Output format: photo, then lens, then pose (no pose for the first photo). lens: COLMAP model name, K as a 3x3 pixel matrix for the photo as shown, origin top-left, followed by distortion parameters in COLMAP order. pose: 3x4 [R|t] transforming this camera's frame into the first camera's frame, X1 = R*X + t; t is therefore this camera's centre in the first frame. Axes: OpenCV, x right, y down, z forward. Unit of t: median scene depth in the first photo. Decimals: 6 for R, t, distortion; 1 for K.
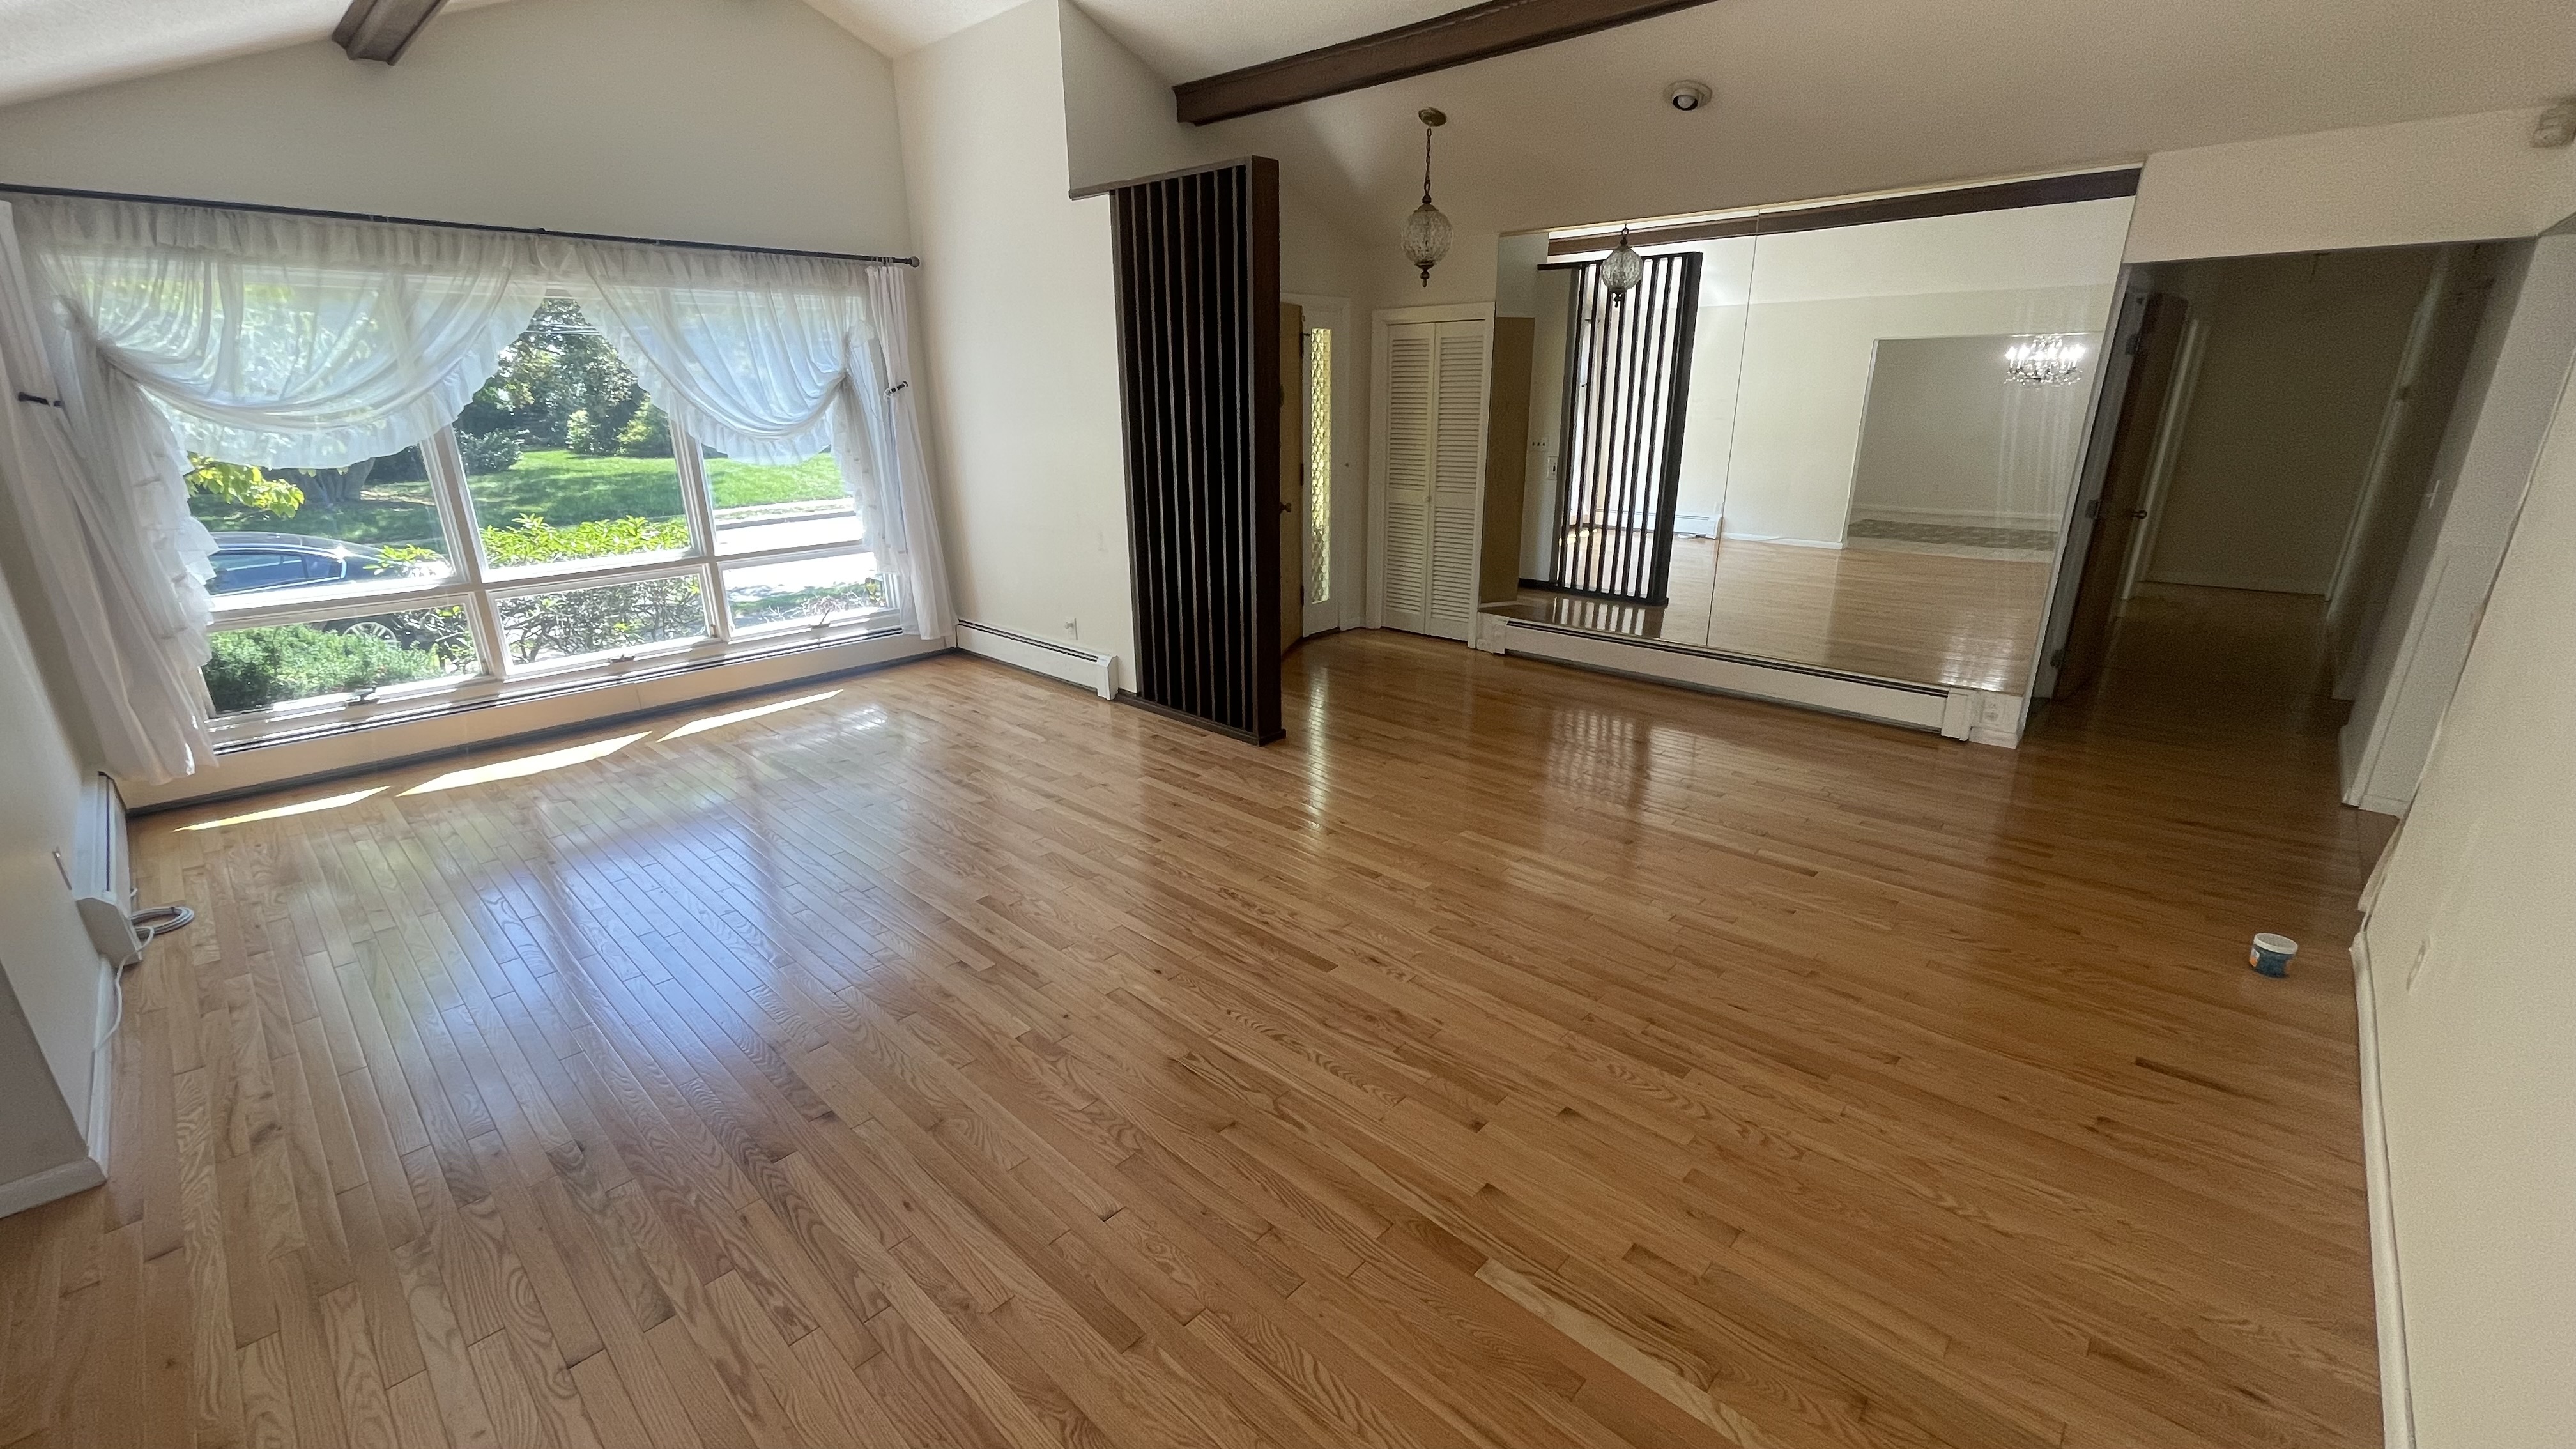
lens RADIAL K [[1044.6, 0, 1295.6], [0, 1044.6, 725.2], [0, 0, 1]] dist [-0.022783, 0.003266]
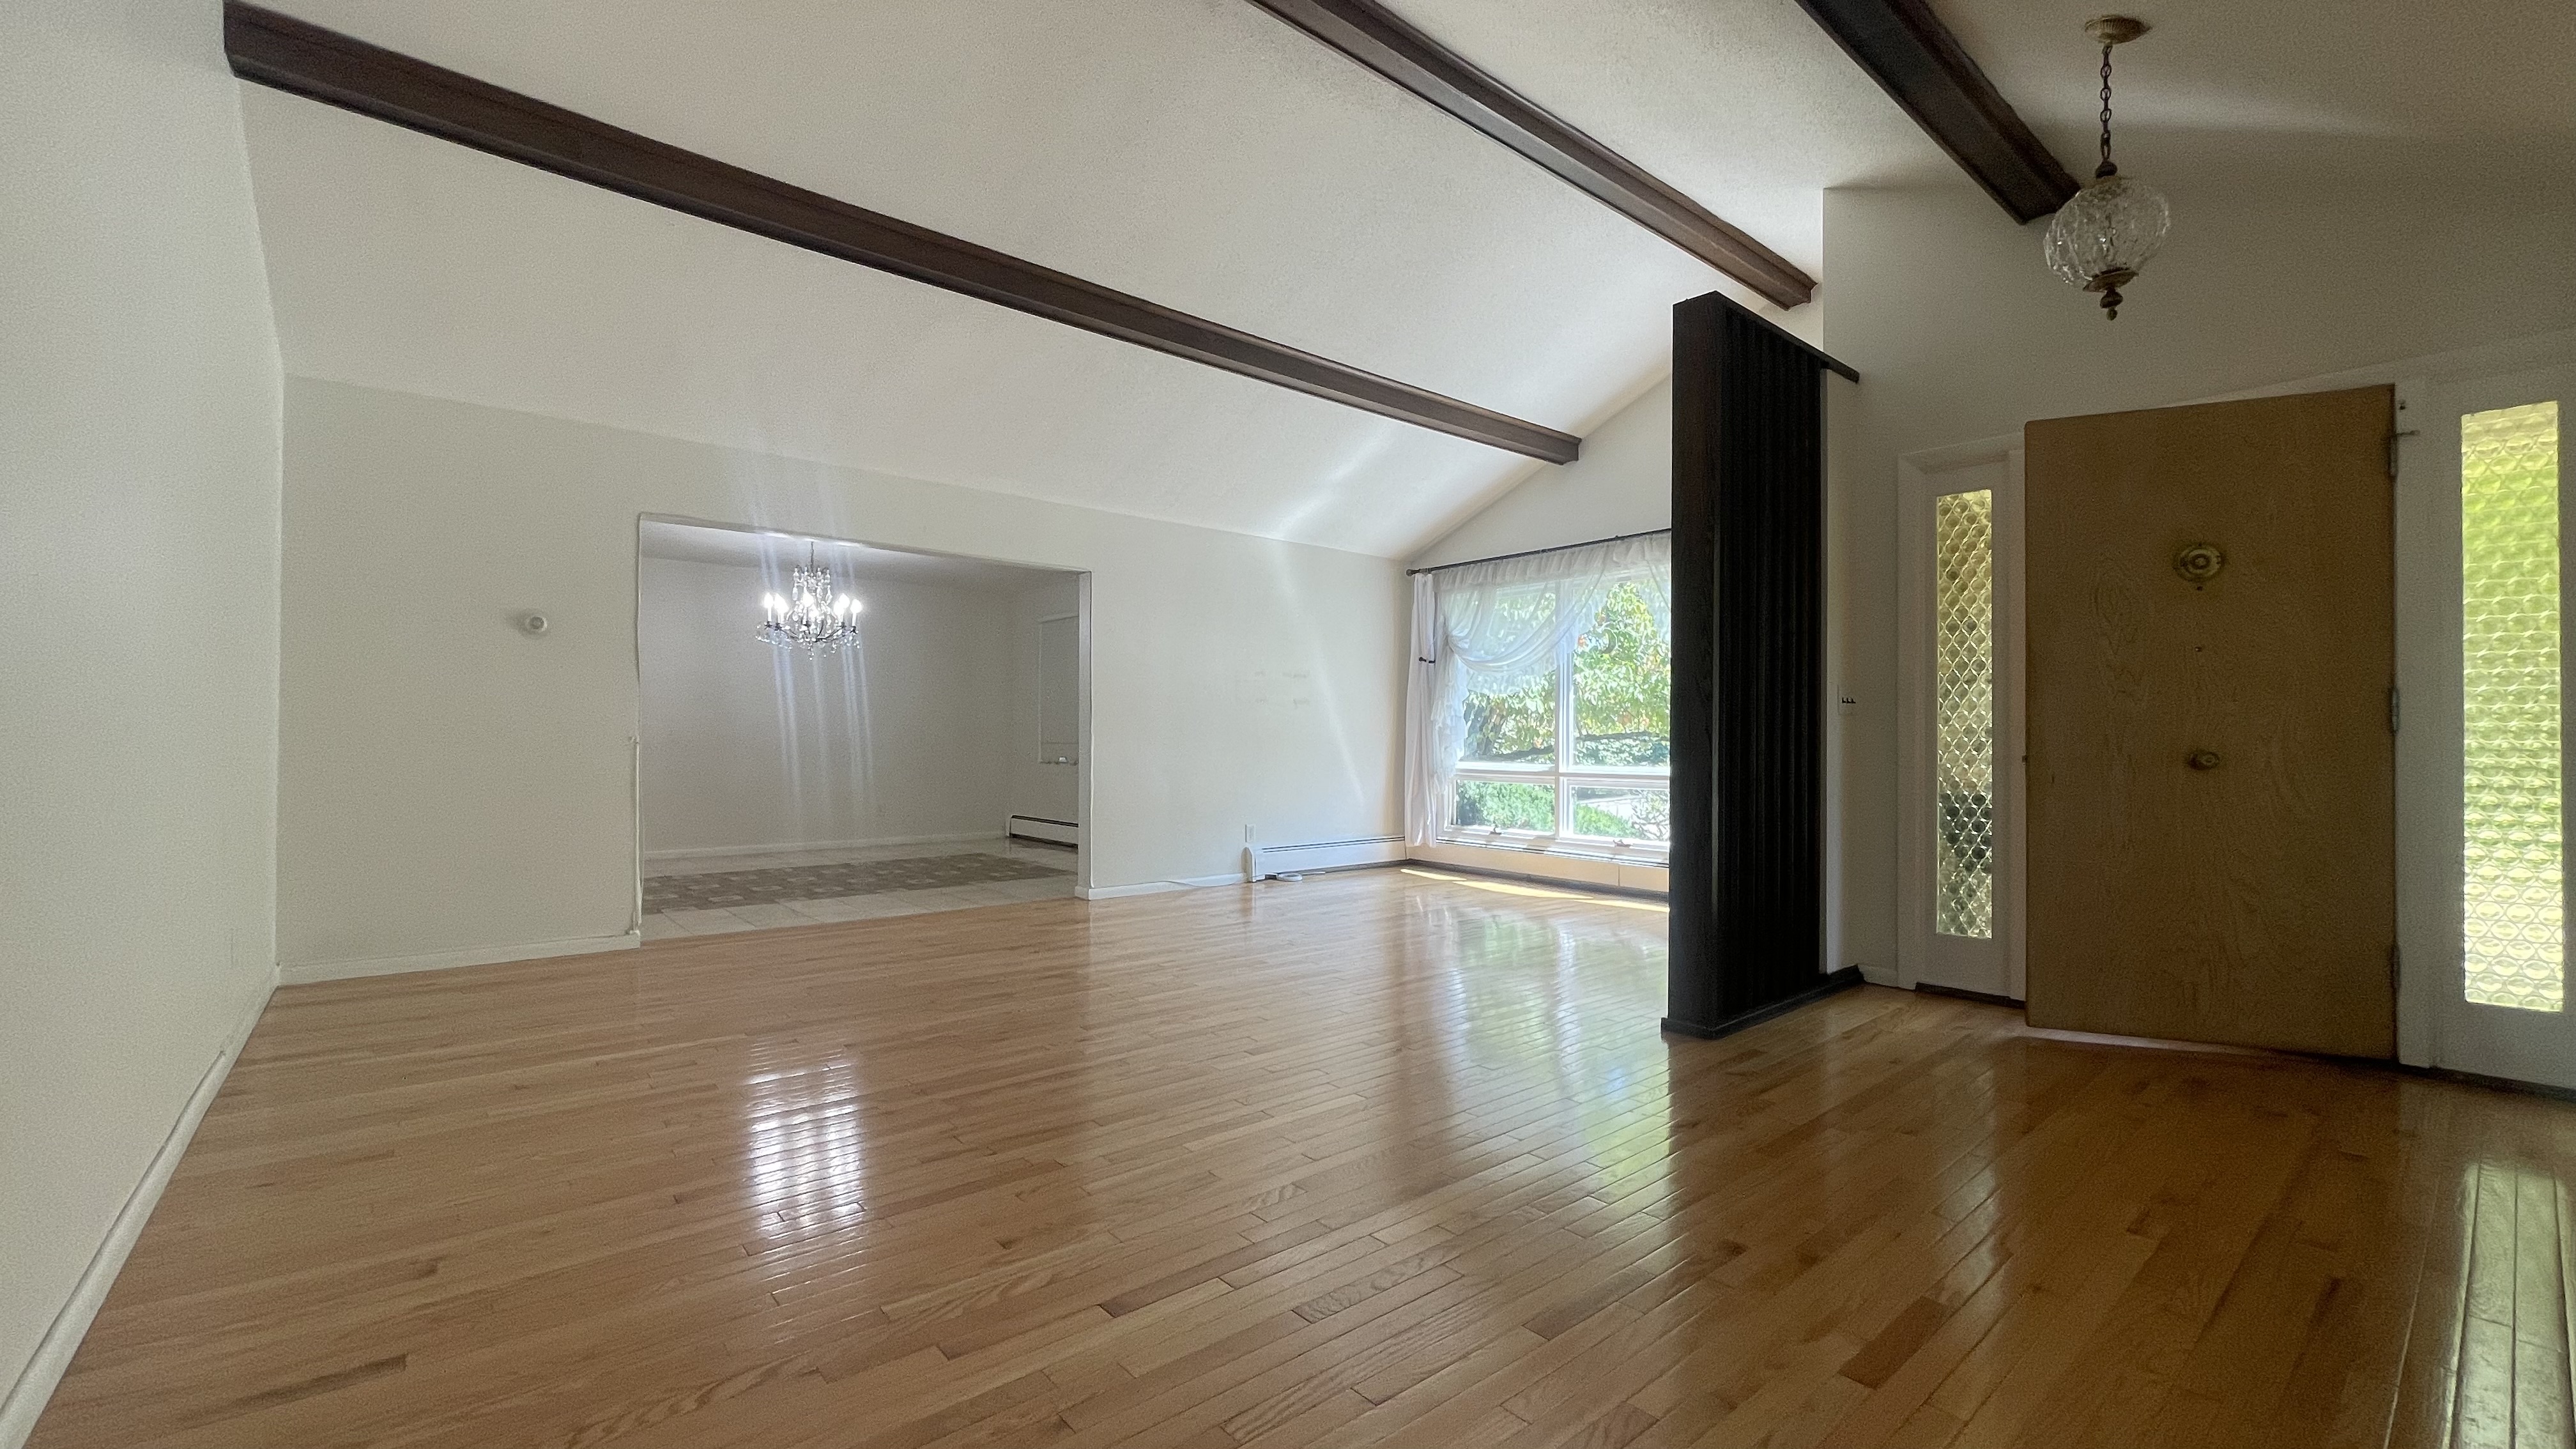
lens RADIAL K [[1044.6, 0, 1291.2], [0, 1044.6, 748.2], [0, 0, 1]] dist [-0.022783, 0.003266]
pose [[-0.123290, 0.012332, -0.992294, 0.805900], [-0.310388, 0.949275, 0.050362, -0.135690], [0.942581, 0.314205, -0.113209, 0.863706]]
